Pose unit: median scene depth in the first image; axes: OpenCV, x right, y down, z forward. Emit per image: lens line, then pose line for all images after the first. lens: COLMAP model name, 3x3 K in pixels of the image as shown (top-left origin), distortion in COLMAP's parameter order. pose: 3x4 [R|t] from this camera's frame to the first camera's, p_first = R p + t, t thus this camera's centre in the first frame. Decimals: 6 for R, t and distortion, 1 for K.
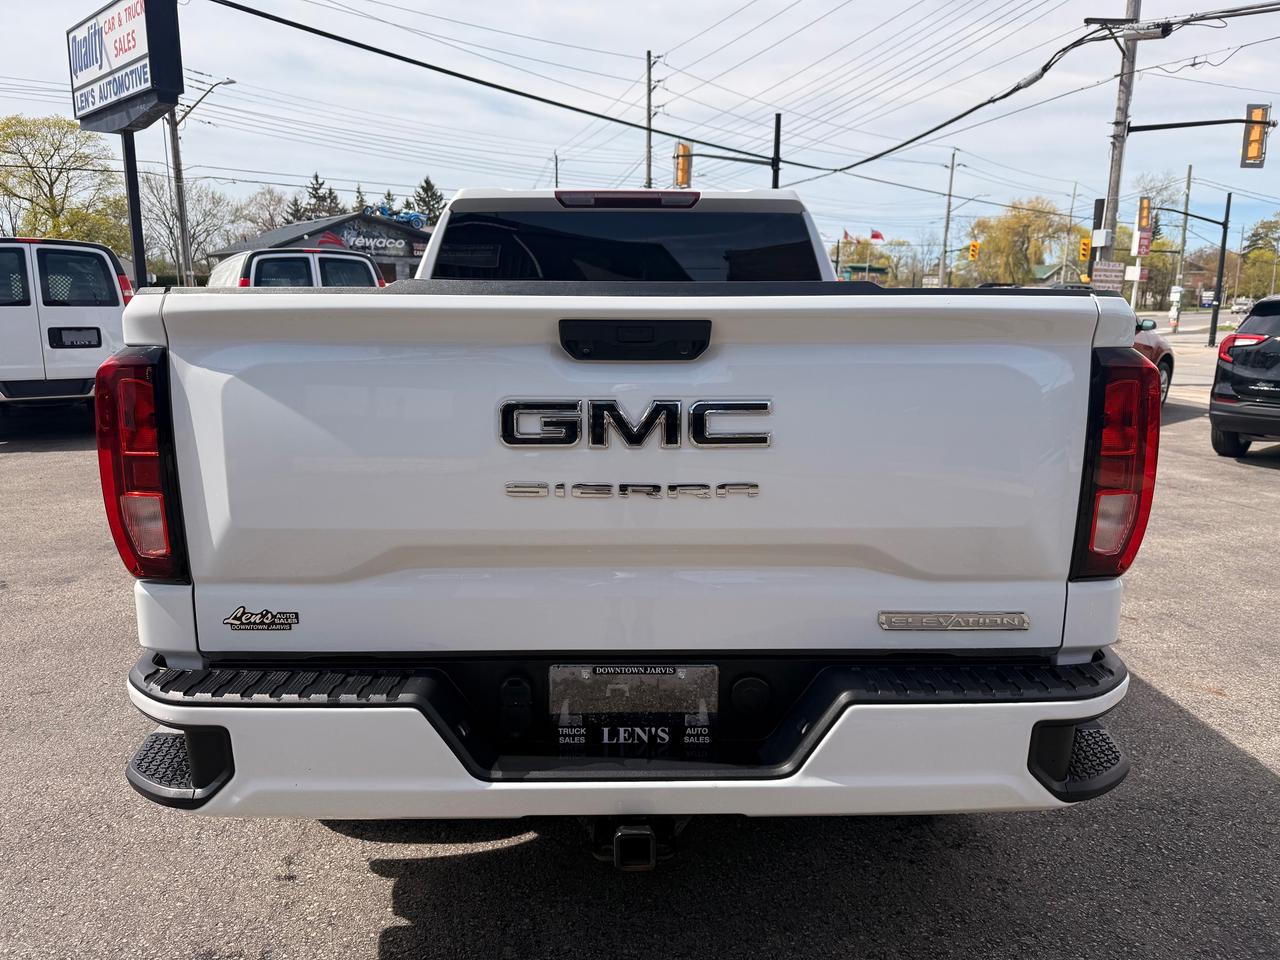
lens RADIAL K [[901.7, 0, 640.0], [0, 901.7, 480.0], [0, 0, 1]] dist [0.005982, -0.006376]
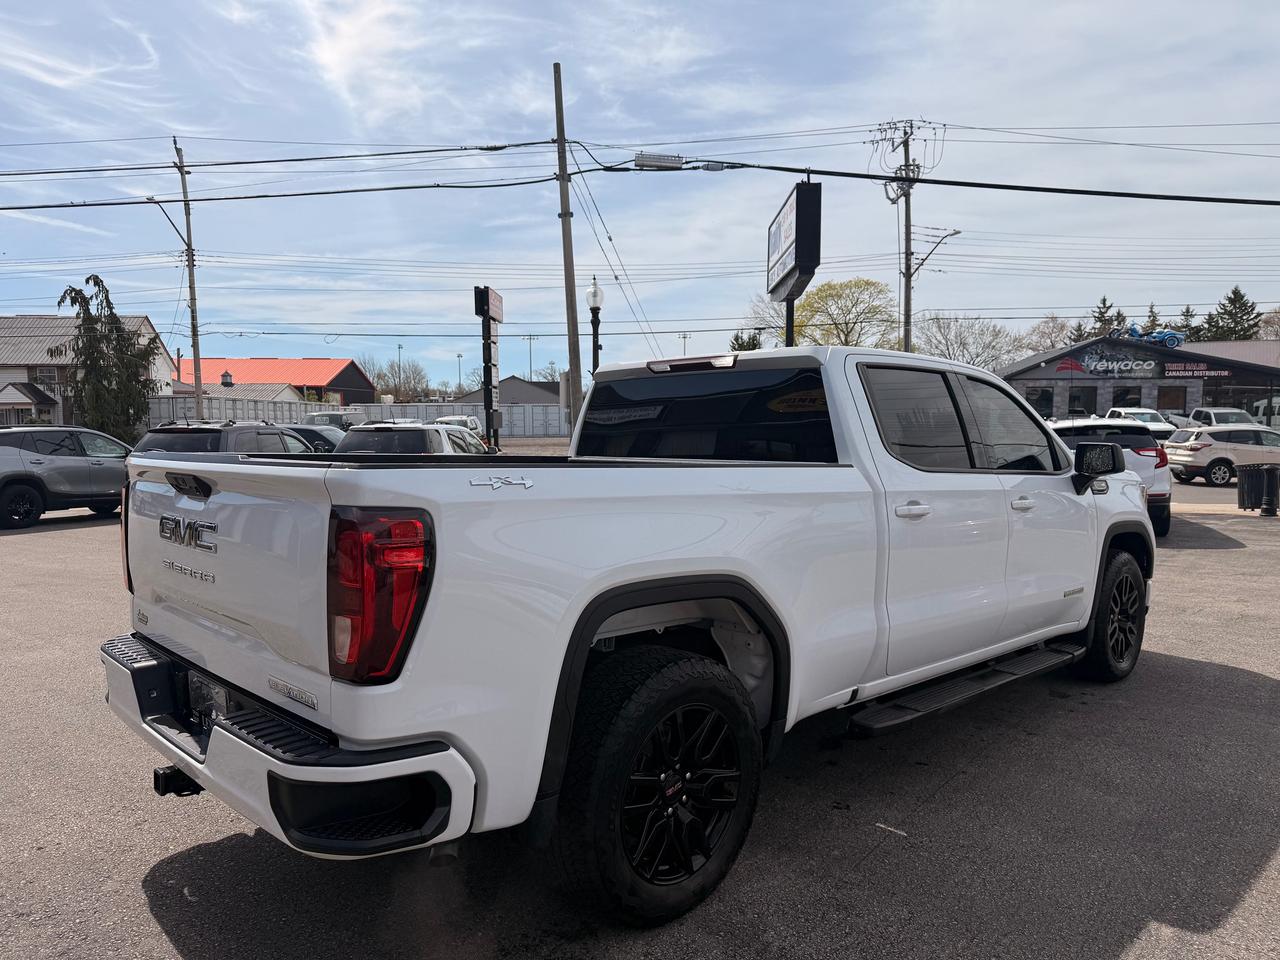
lens RADIAL K [[894.7, 0, 635.3], [0, 894.7, 481.9], [0, 0, 1]] dist [0.066055, -0.095869]
pose [[0.679511, 0.038037, -0.732679, 0.091472], [-0.135049, 0.988075, -0.073952, -0.007238], [0.721129, 0.149199, 0.676545, 0.020382]]
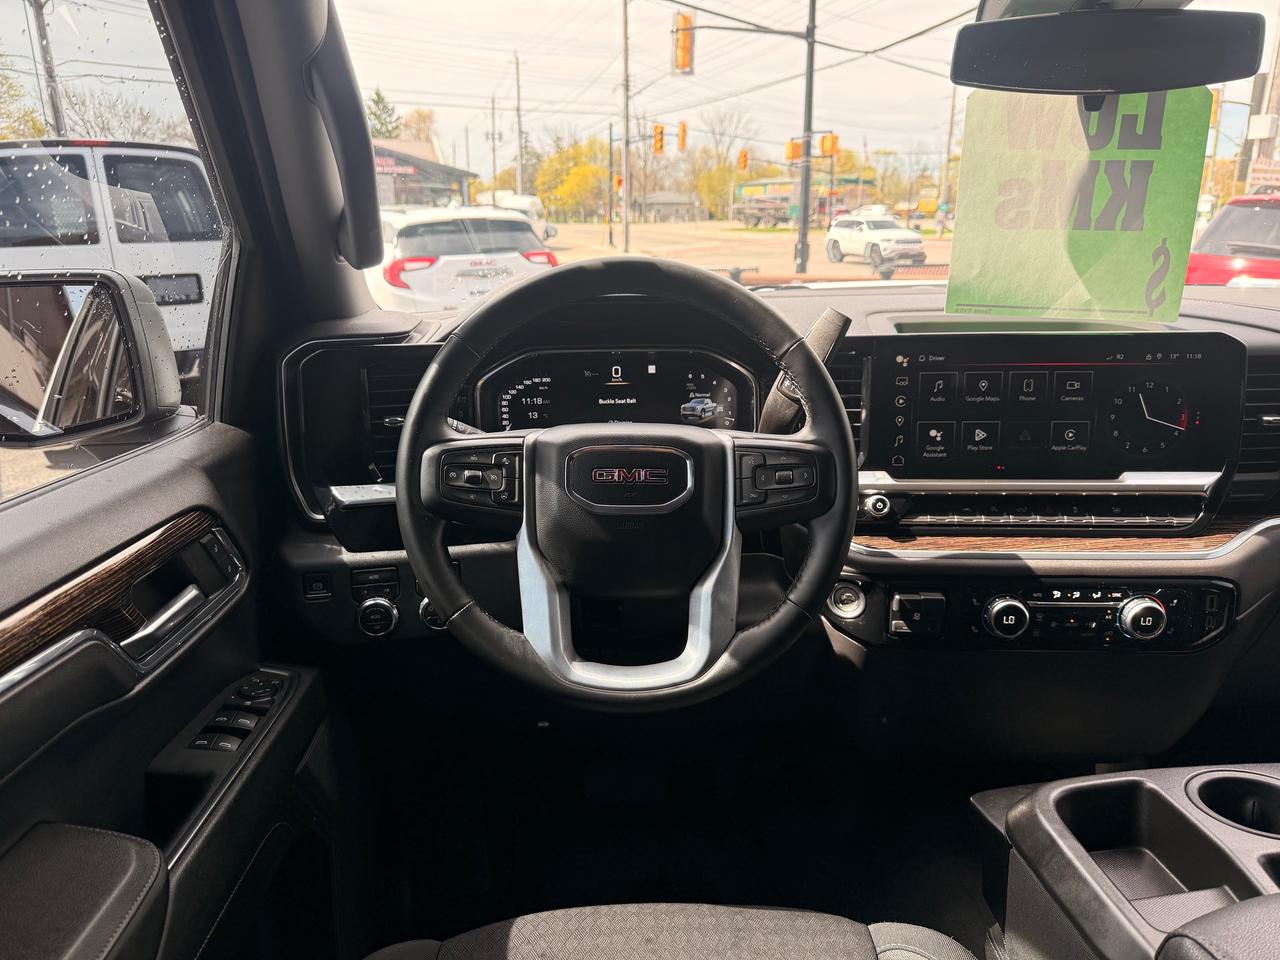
lens RADIAL K [[906.3, 0, 640.0], [0, 906.3, 480.0], [0, 0, 1]] dist [-0.005010, -0.004421]
pose [[0.999231, -0.024978, 0.030212, -0.017222], [0.022358, 0.996203, 0.084146, -0.031027], [-0.032199, -0.083405, 0.995995, 0.149925]]
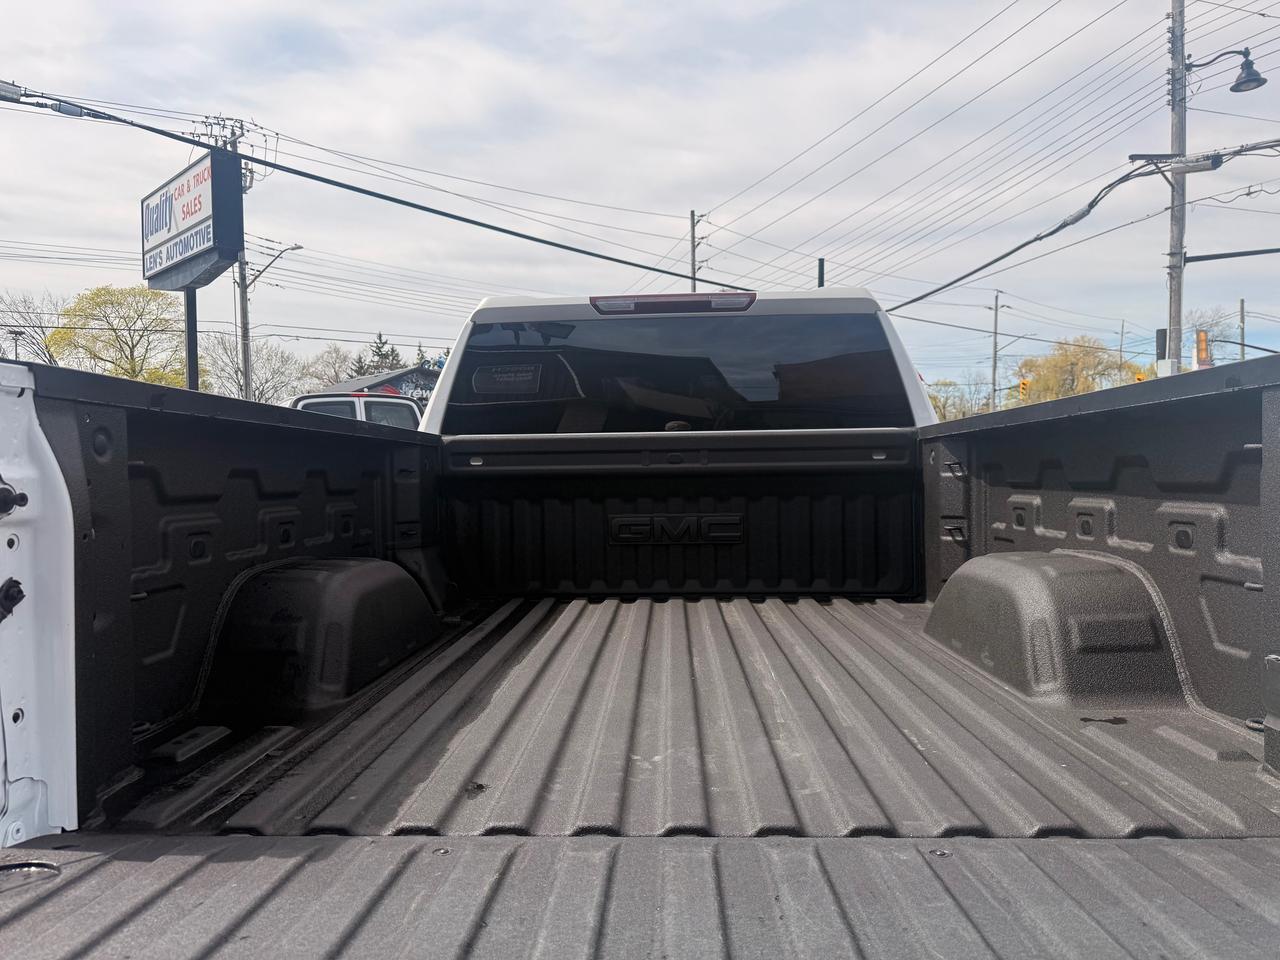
lens RADIAL K [[894.7, 0, 635.3], [0, 894.7, 481.9], [0, 0, 1]] dist [0.066055, -0.095869]
pose [[0.998122, -0.016154, -0.059089, -0.000094], [0.006749, 0.987728, -0.156036, -0.000662], [0.060884, 0.155344, 0.985982, 0.019153]]
